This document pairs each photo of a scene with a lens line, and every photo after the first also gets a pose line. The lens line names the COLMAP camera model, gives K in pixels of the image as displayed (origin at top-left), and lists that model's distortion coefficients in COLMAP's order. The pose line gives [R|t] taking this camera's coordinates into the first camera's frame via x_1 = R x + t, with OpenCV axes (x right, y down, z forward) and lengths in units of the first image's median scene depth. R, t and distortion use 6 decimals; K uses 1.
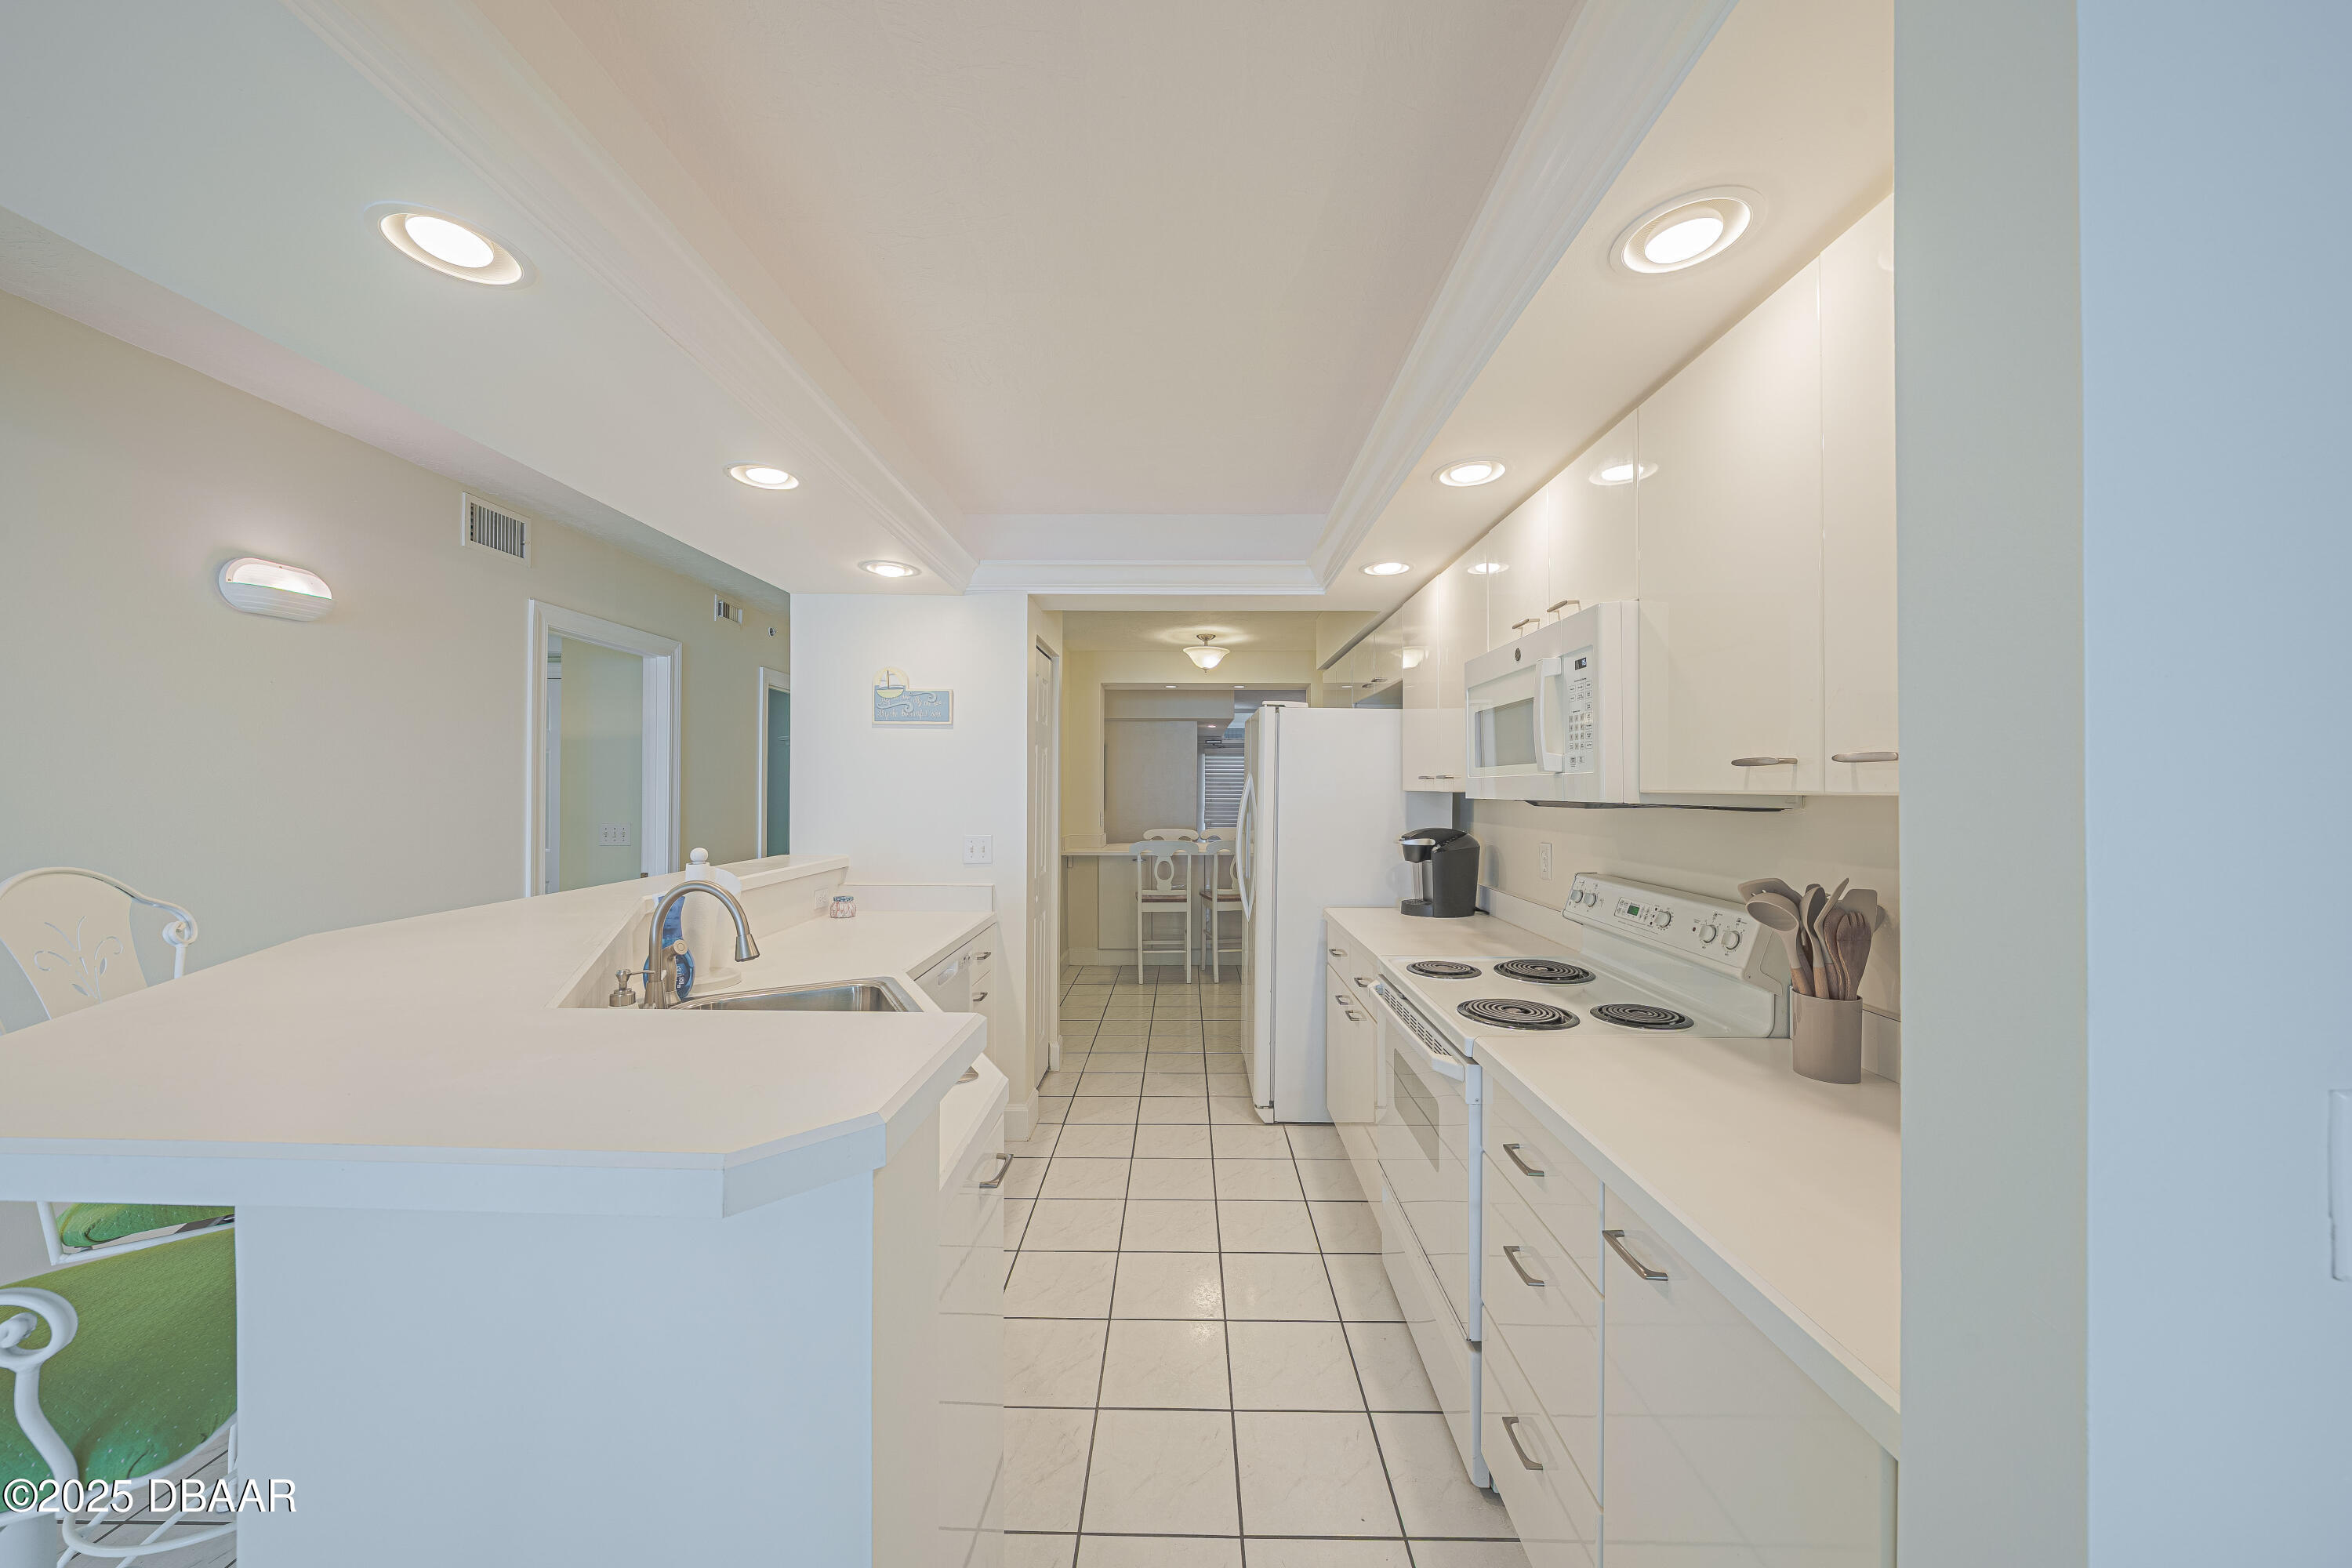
lens RADIAL K [[803.4, 0, 1175.9], [0, 803.4, 780.3], [0, 0, 1]] dist [0.005288, -0.000111]
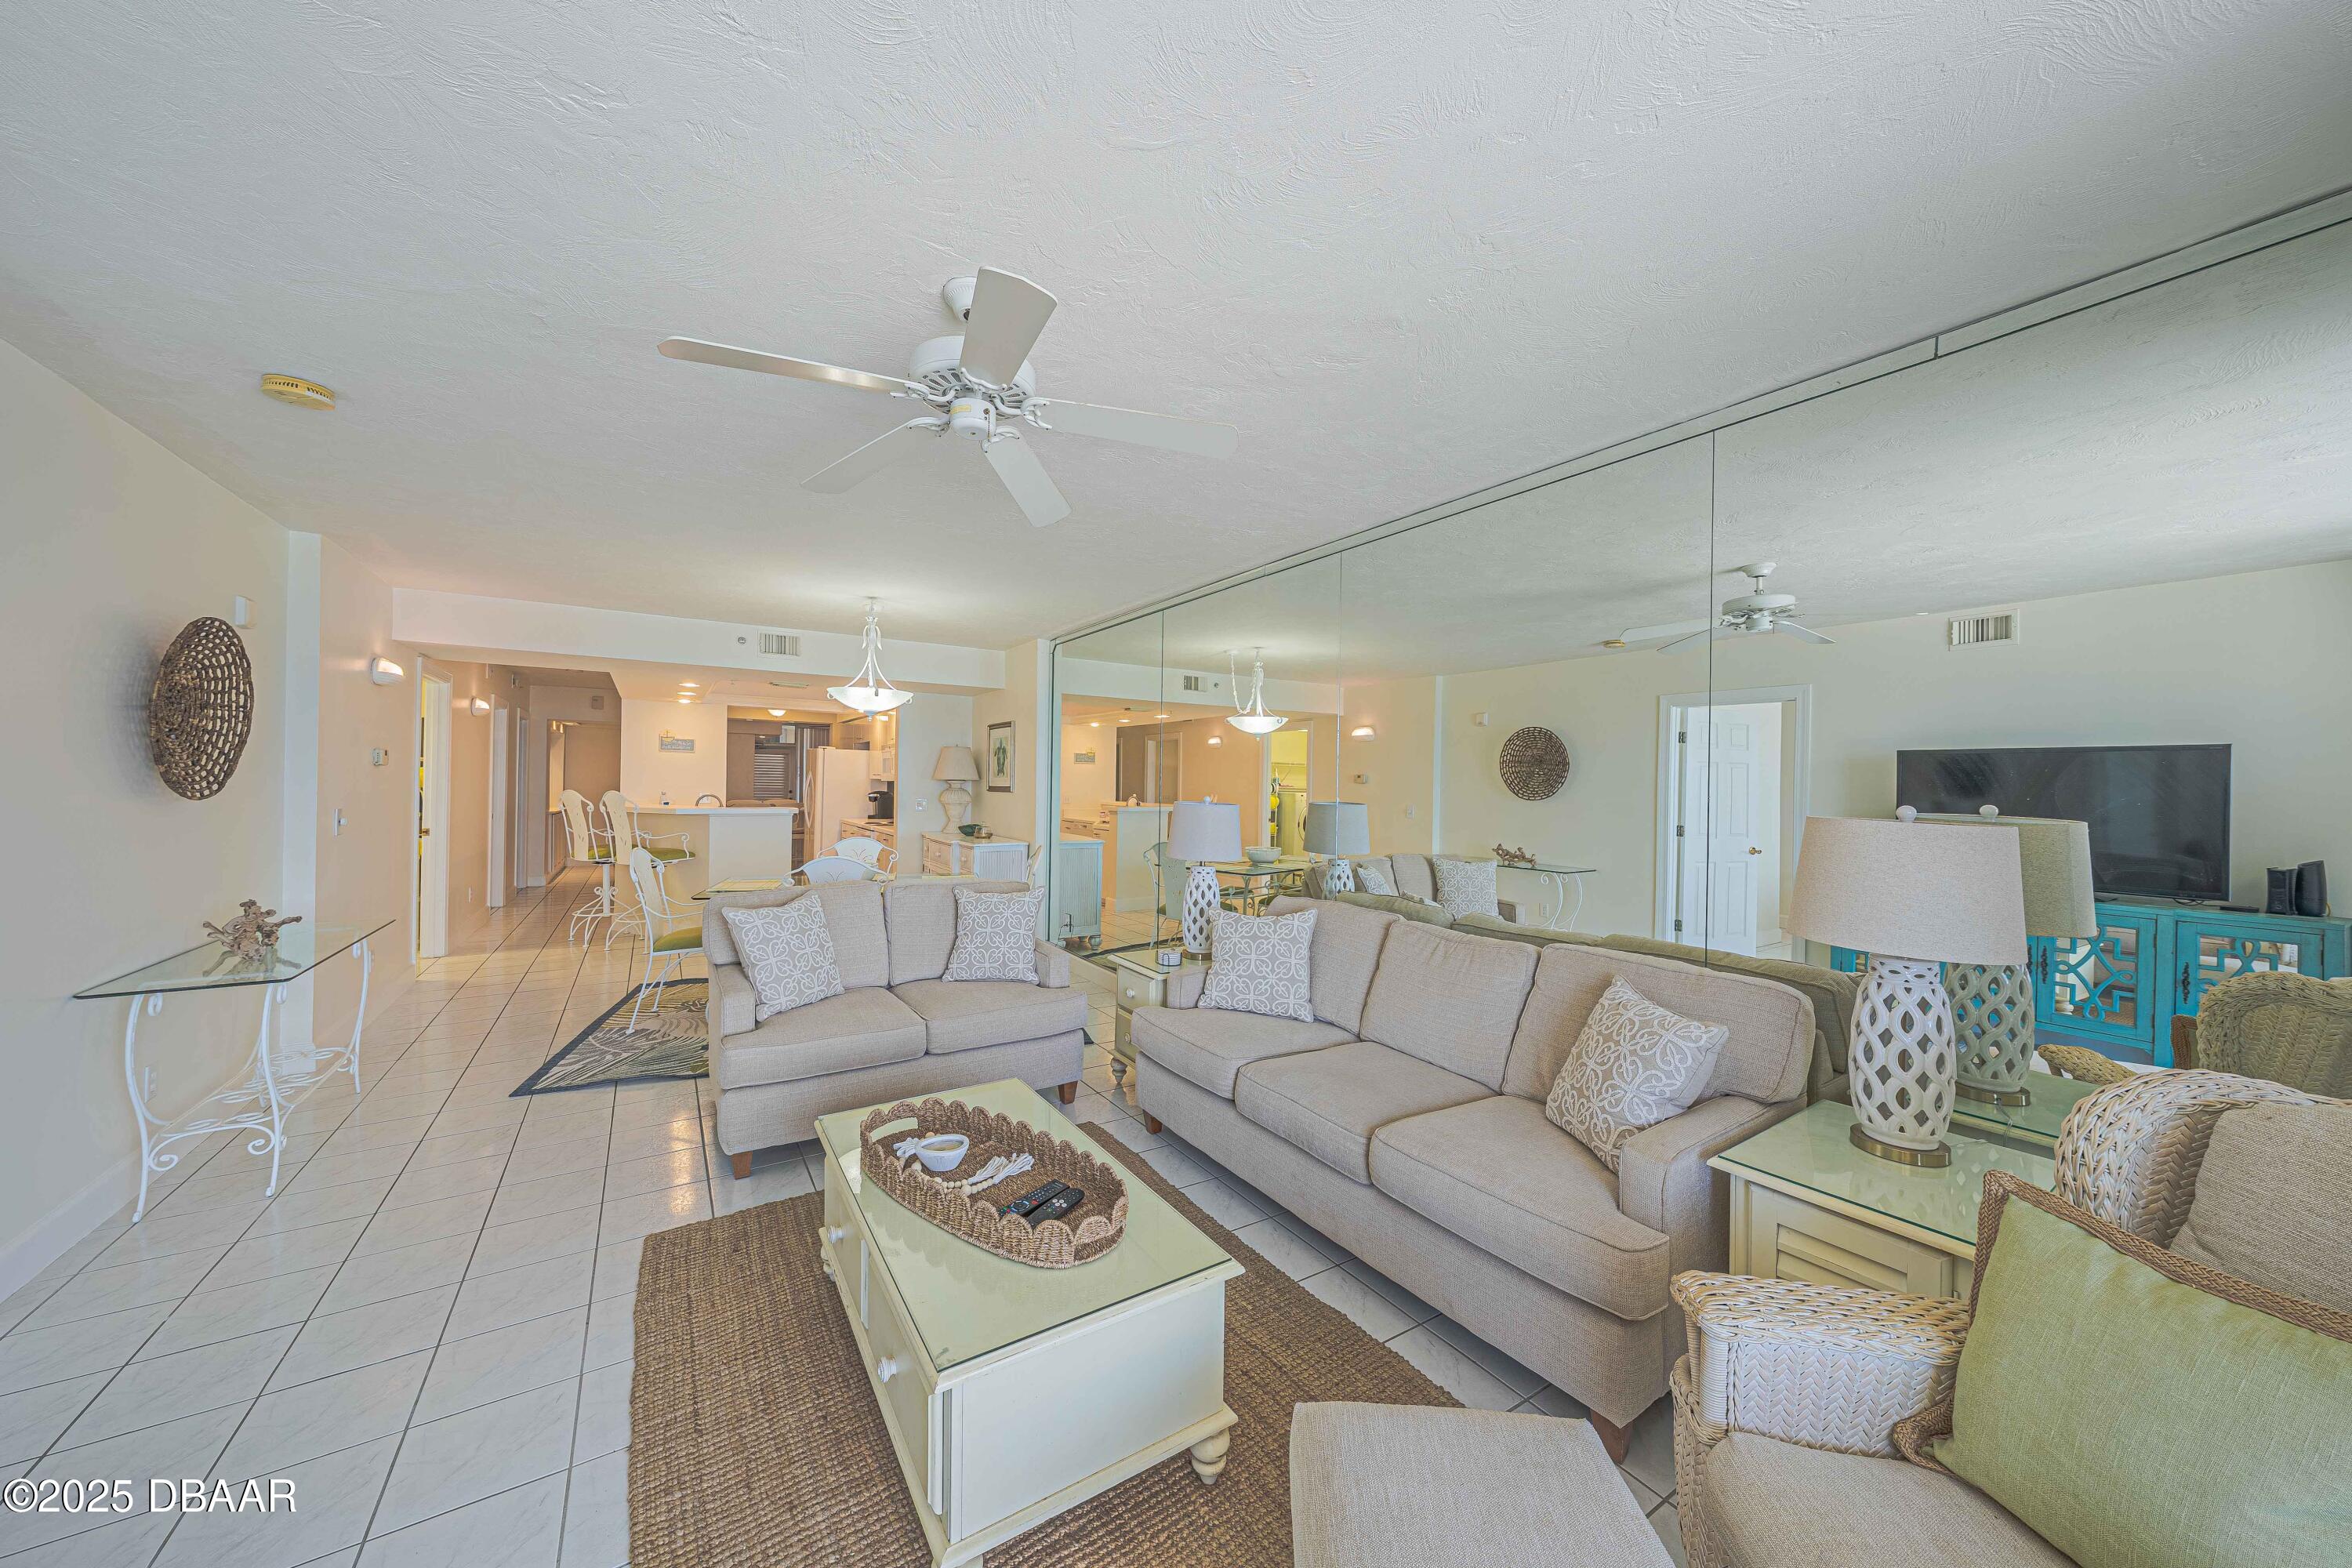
lens RADIAL K [[817.2, 0, 1175.3], [0, 817.2, 782.4], [0, 0, 1]] dist [-0.003057, 0.000088]
pose [[0.836823, 0.010221, 0.547378, -0.440010], [-0.018068, 0.999797, 0.008953, -0.021516], [-0.547175, -0.017382, 0.836837, -2.231330]]
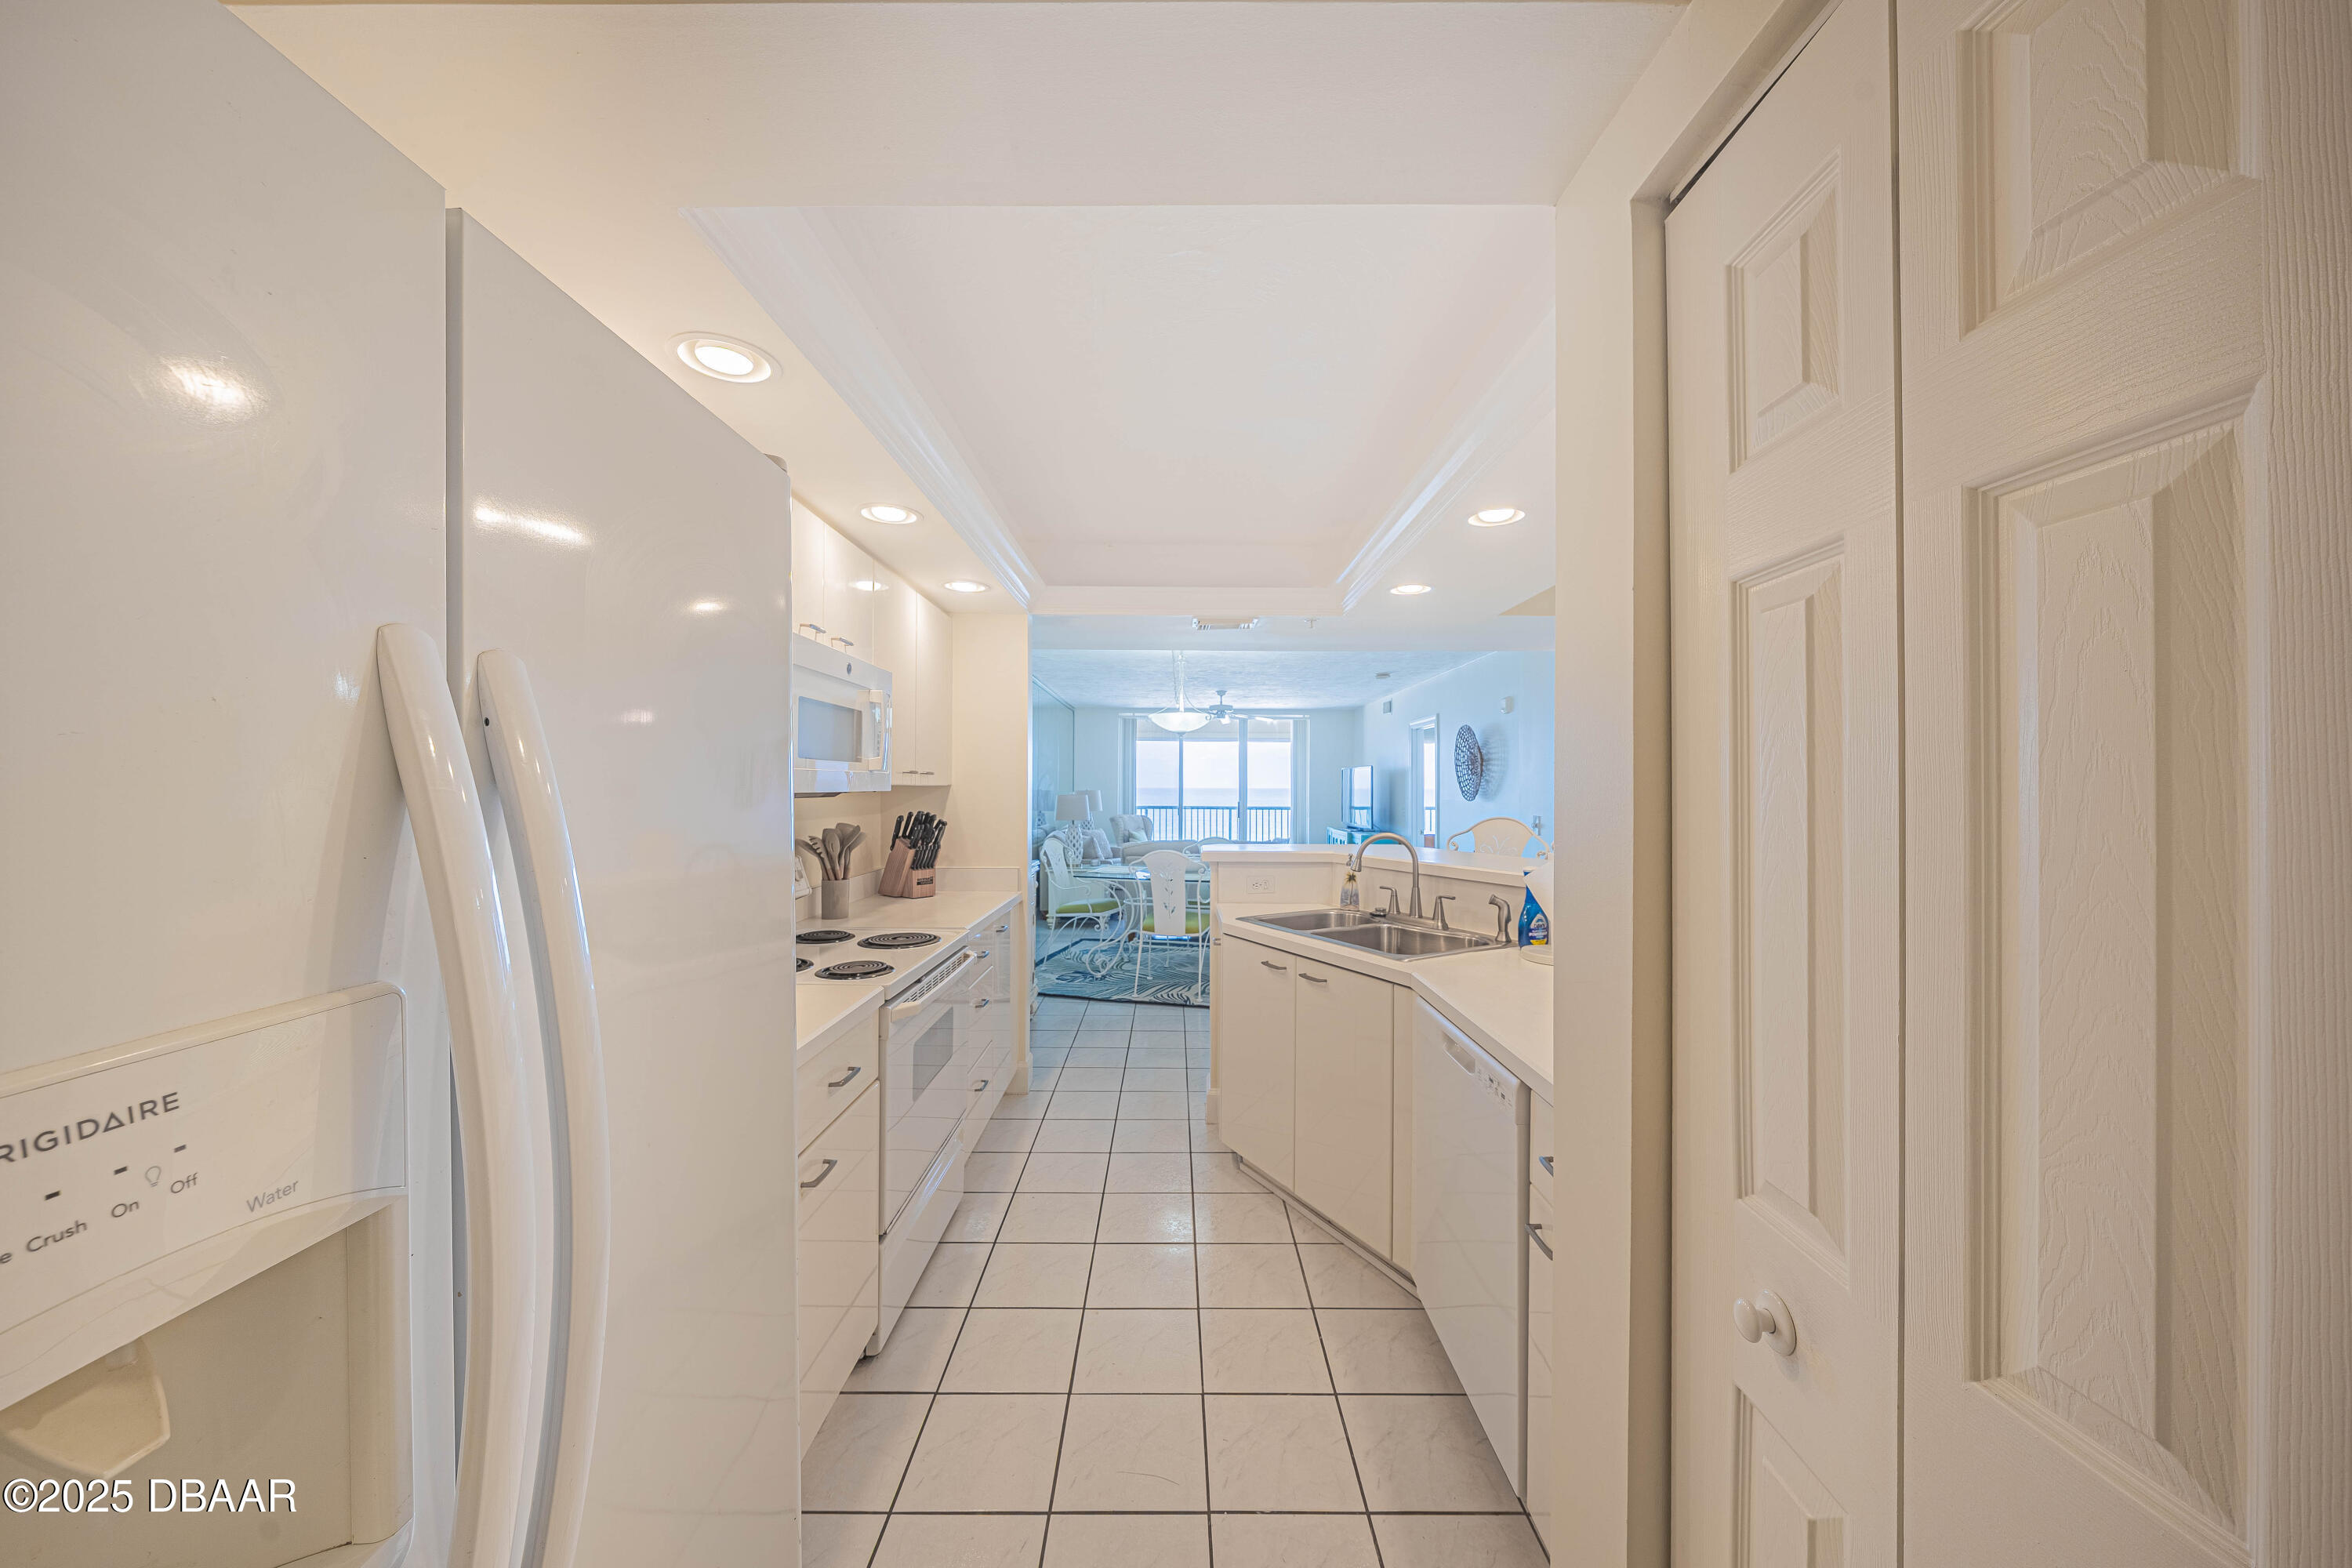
lens RADIAL K [[803.4, 0, 1175.9], [0, 803.4, 780.3], [0, 0, 1]] dist [0.005288, -0.000111]
pose [[-0.999791, -0.008562, -0.018592, -0.020051], [-0.008250, 0.999825, -0.016807, 0.014542], [0.018732, -0.016650, -0.999686, 1.362333]]
